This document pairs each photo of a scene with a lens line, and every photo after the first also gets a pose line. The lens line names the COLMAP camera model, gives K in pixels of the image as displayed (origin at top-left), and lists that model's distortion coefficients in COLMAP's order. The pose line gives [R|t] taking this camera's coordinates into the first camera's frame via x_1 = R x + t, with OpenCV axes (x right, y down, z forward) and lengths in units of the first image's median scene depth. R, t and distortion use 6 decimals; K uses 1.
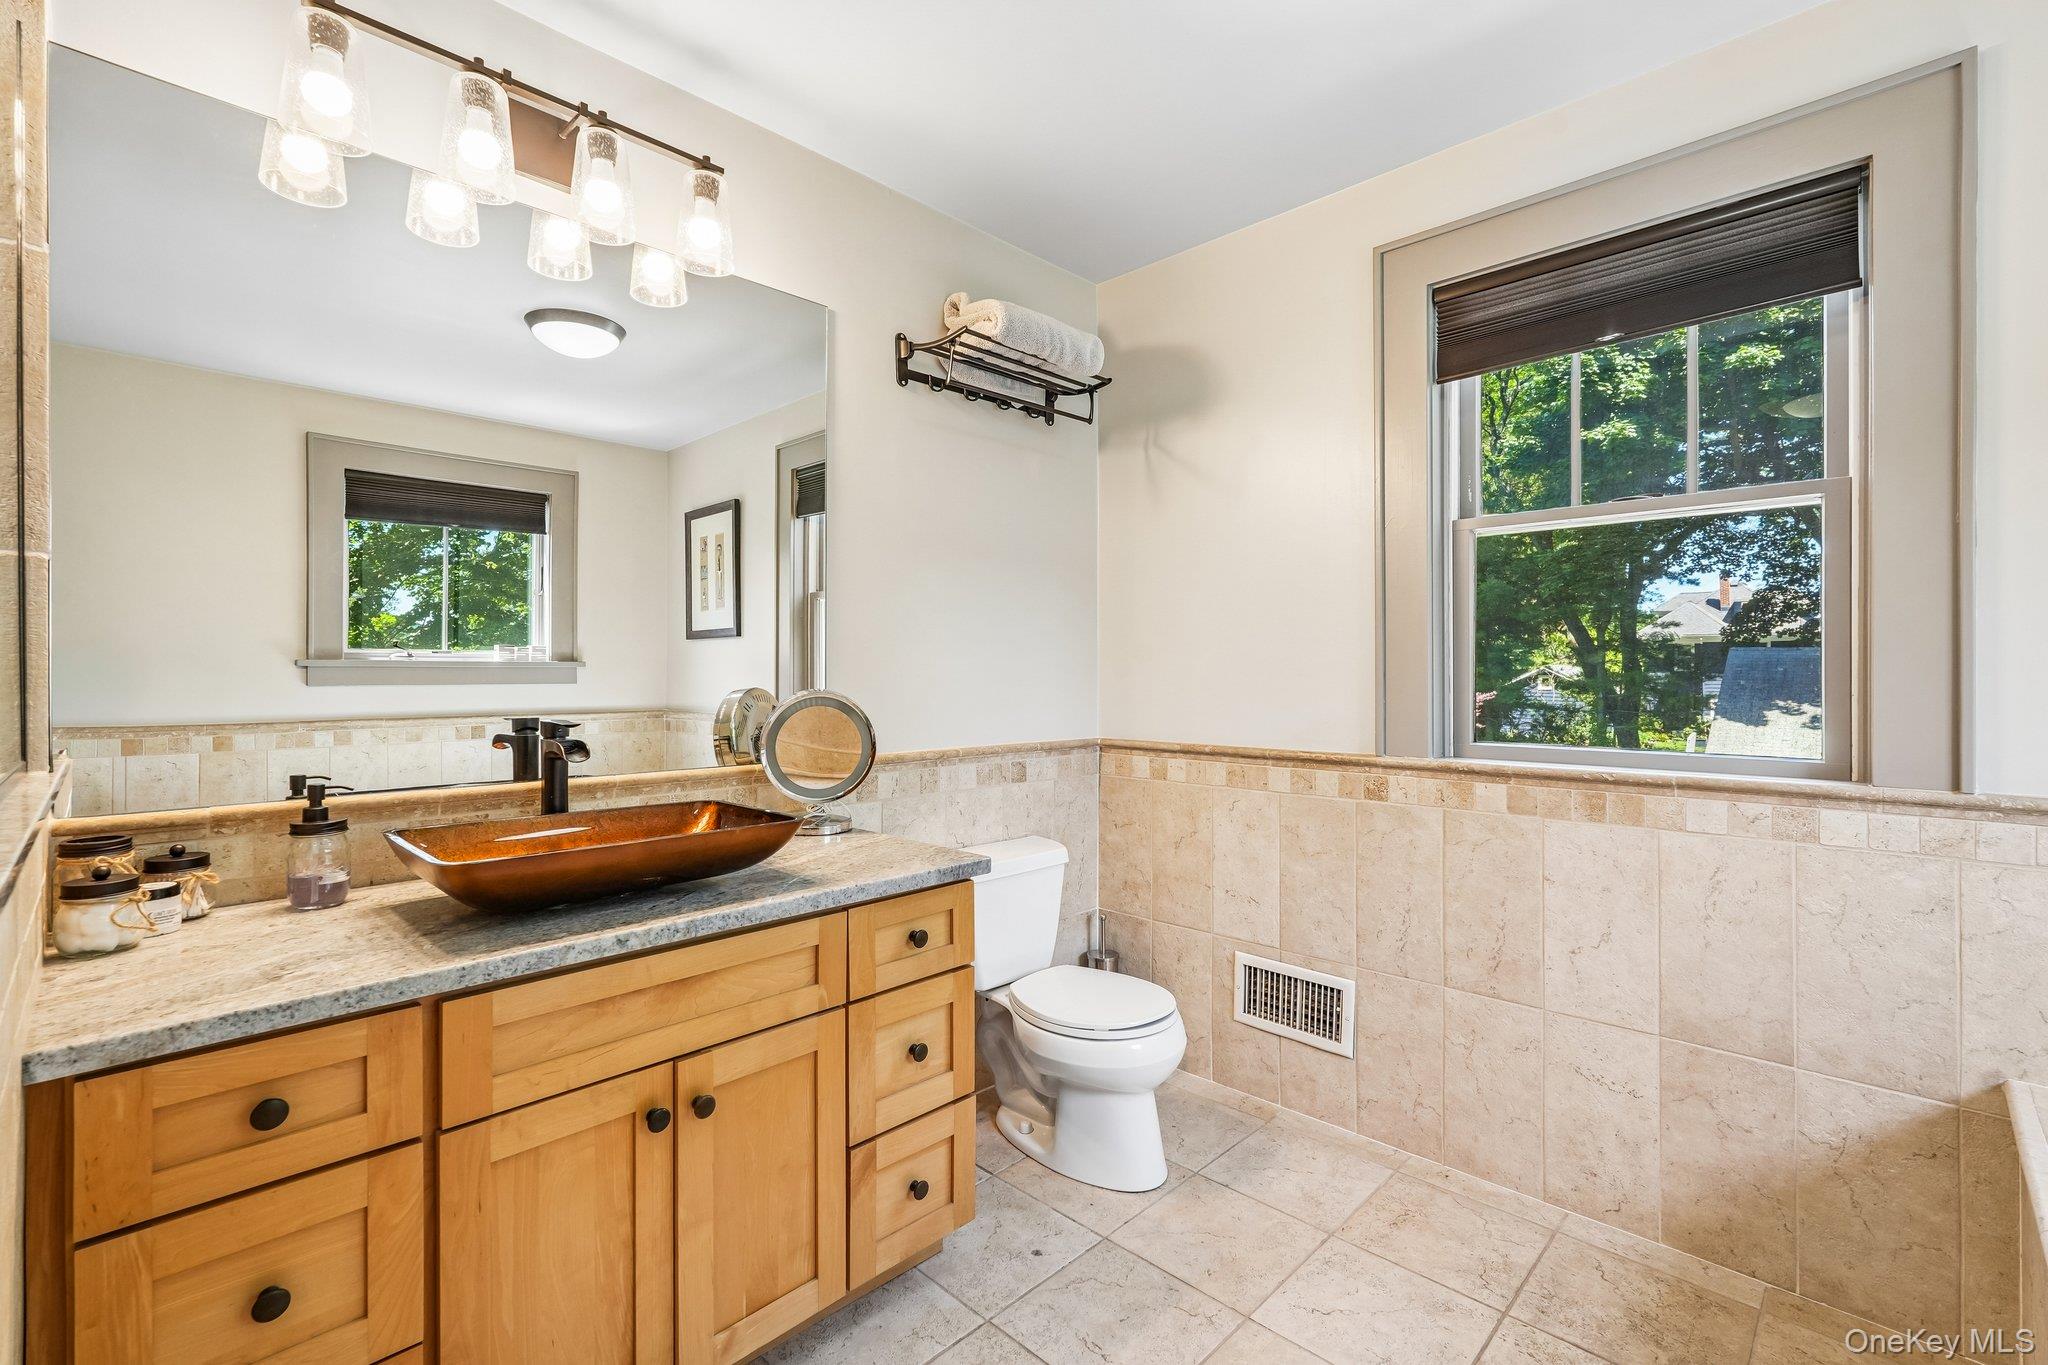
lens RADIAL K [[901.7, 0, 1024.1], [0, 901.7, 676.9], [0, 0, 1]] dist [-0.011197, 0.005940]
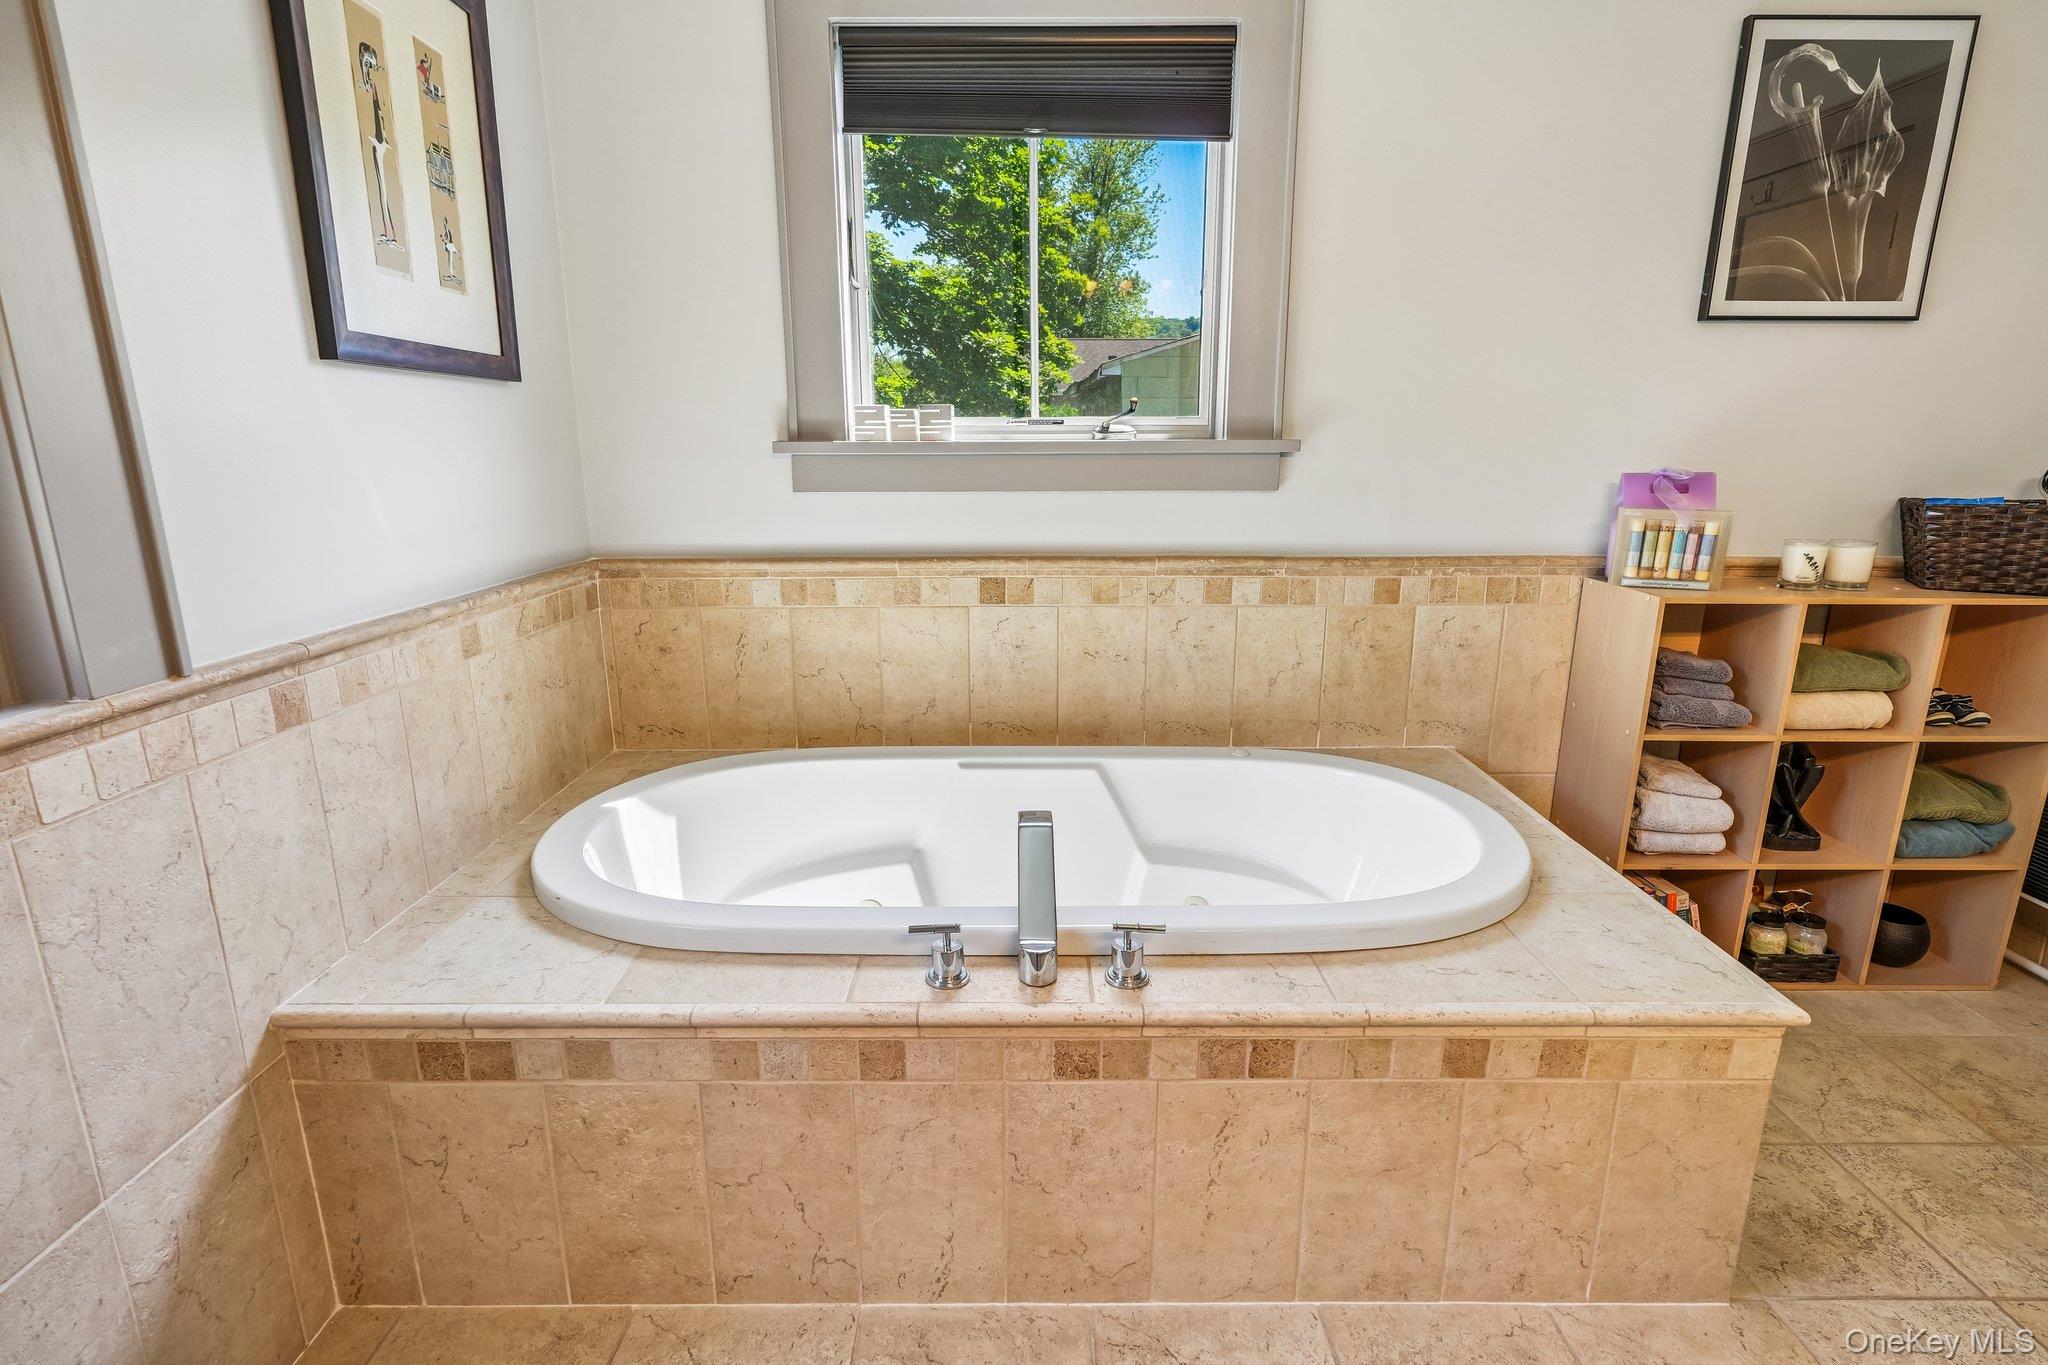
lens RADIAL K [[1004.7, 0, 1027.0], [0, 1004.7, 681.9], [0, 0, 1]] dist [-0.007120, 0.001177]
pose [[-0.700802, -0.166653, 0.693616, 0.041705], [0.004560, 0.971262, 0.237971, -0.038626], [-0.713341, 0.169934, -0.679903, 0.853906]]
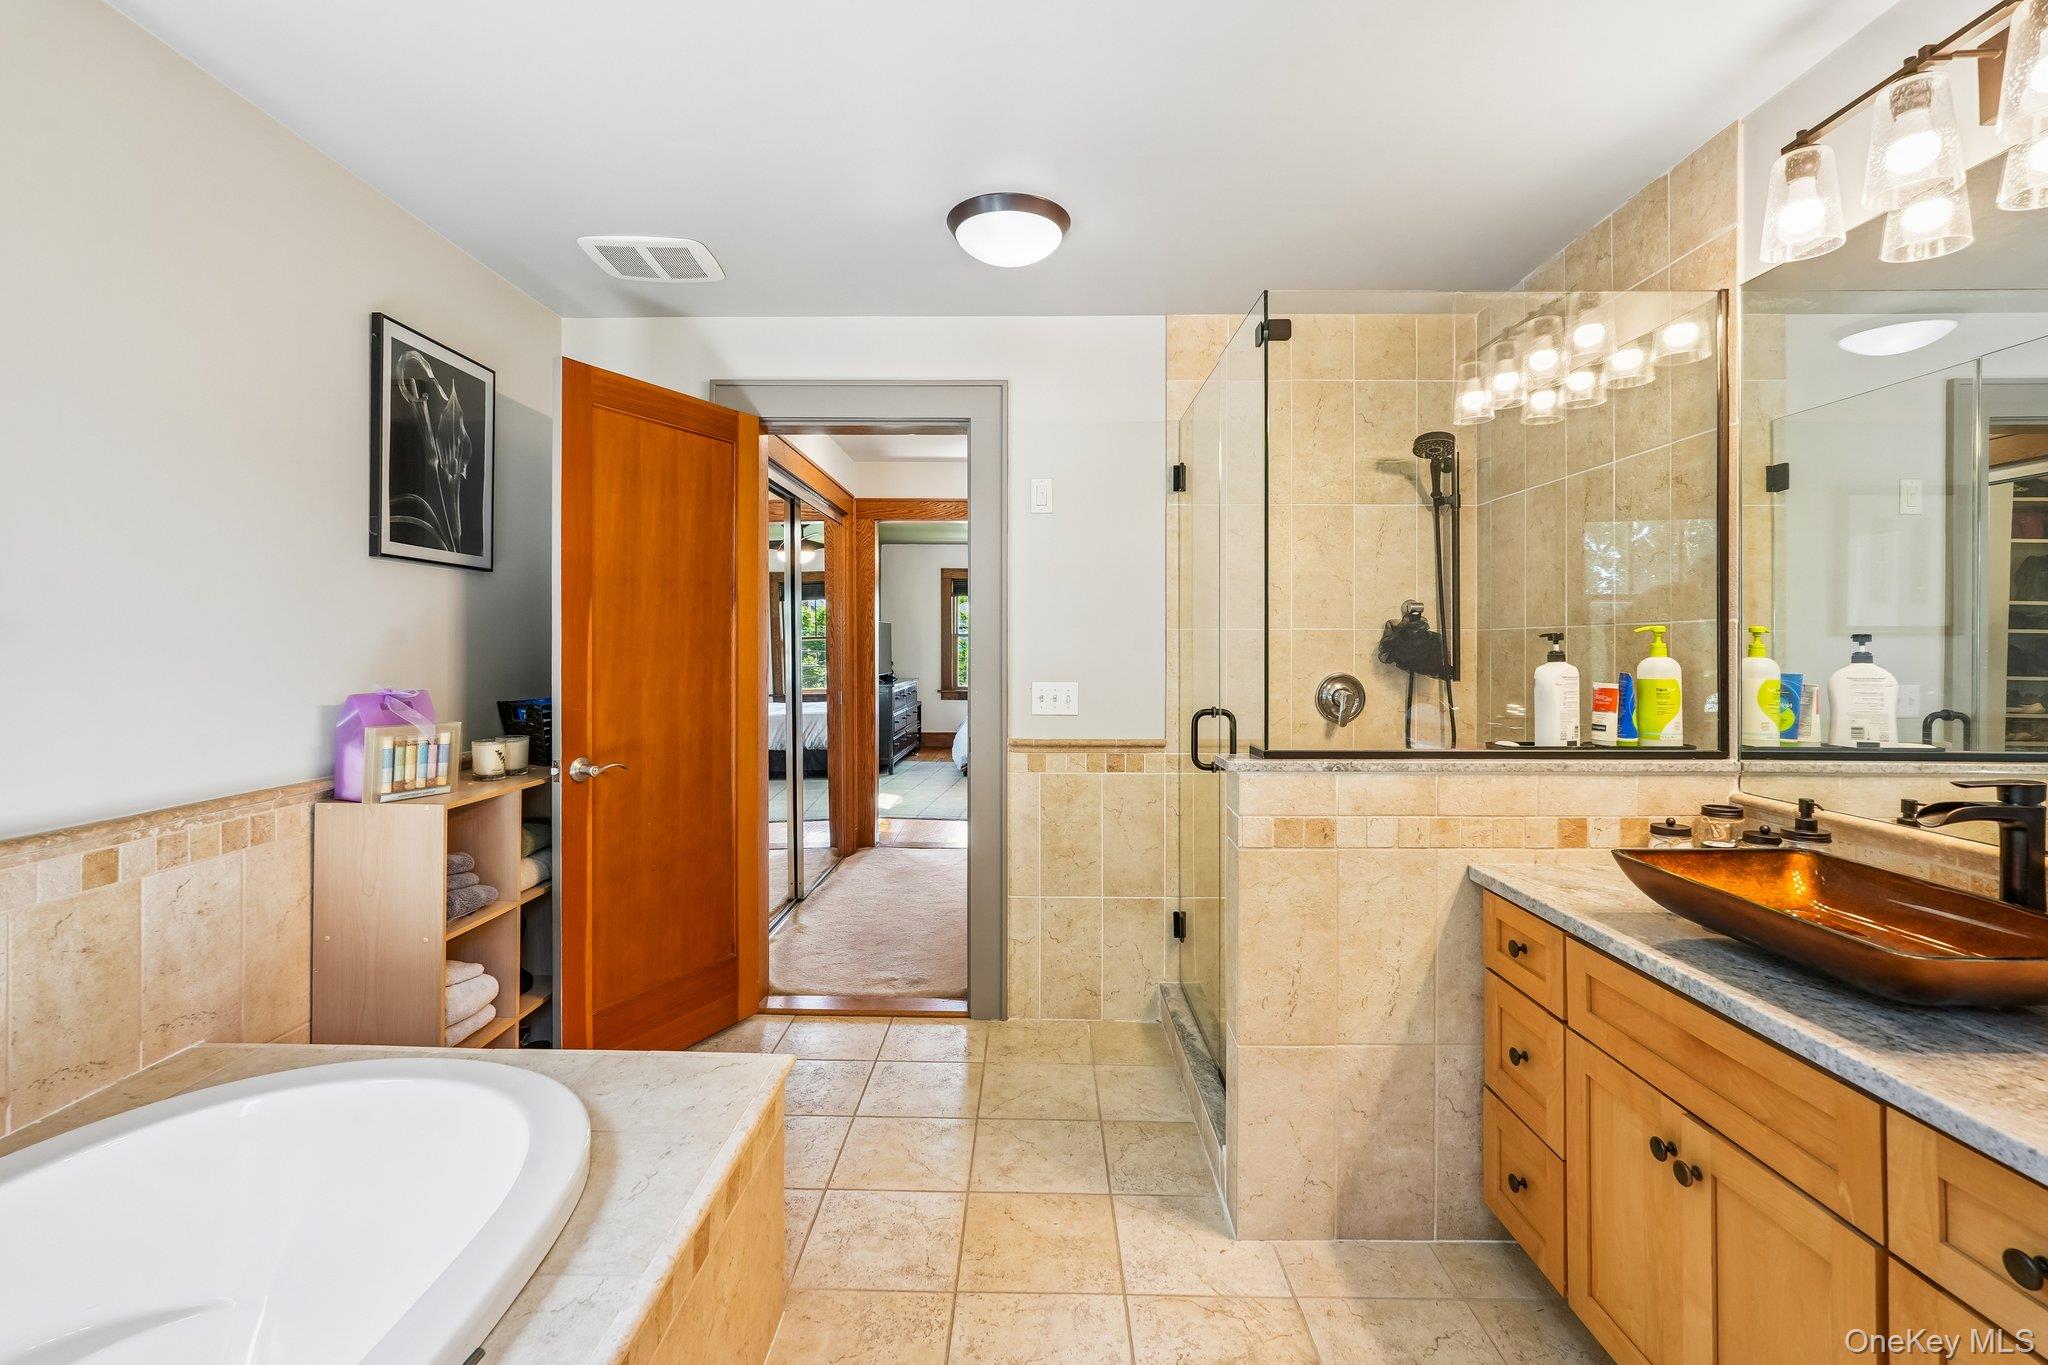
lens RADIAL K [[901.7, 0, 1034.5], [0, 901.7, 637.3], [0, 0, 1]] dist [-0.011197, 0.005940]
pose [[-0.723180, -0.008069, -0.690612, 0.566510], [-0.004697, 0.999966, -0.006766, -0.058923], [0.690643, -0.001649, -0.723194, 0.850557]]
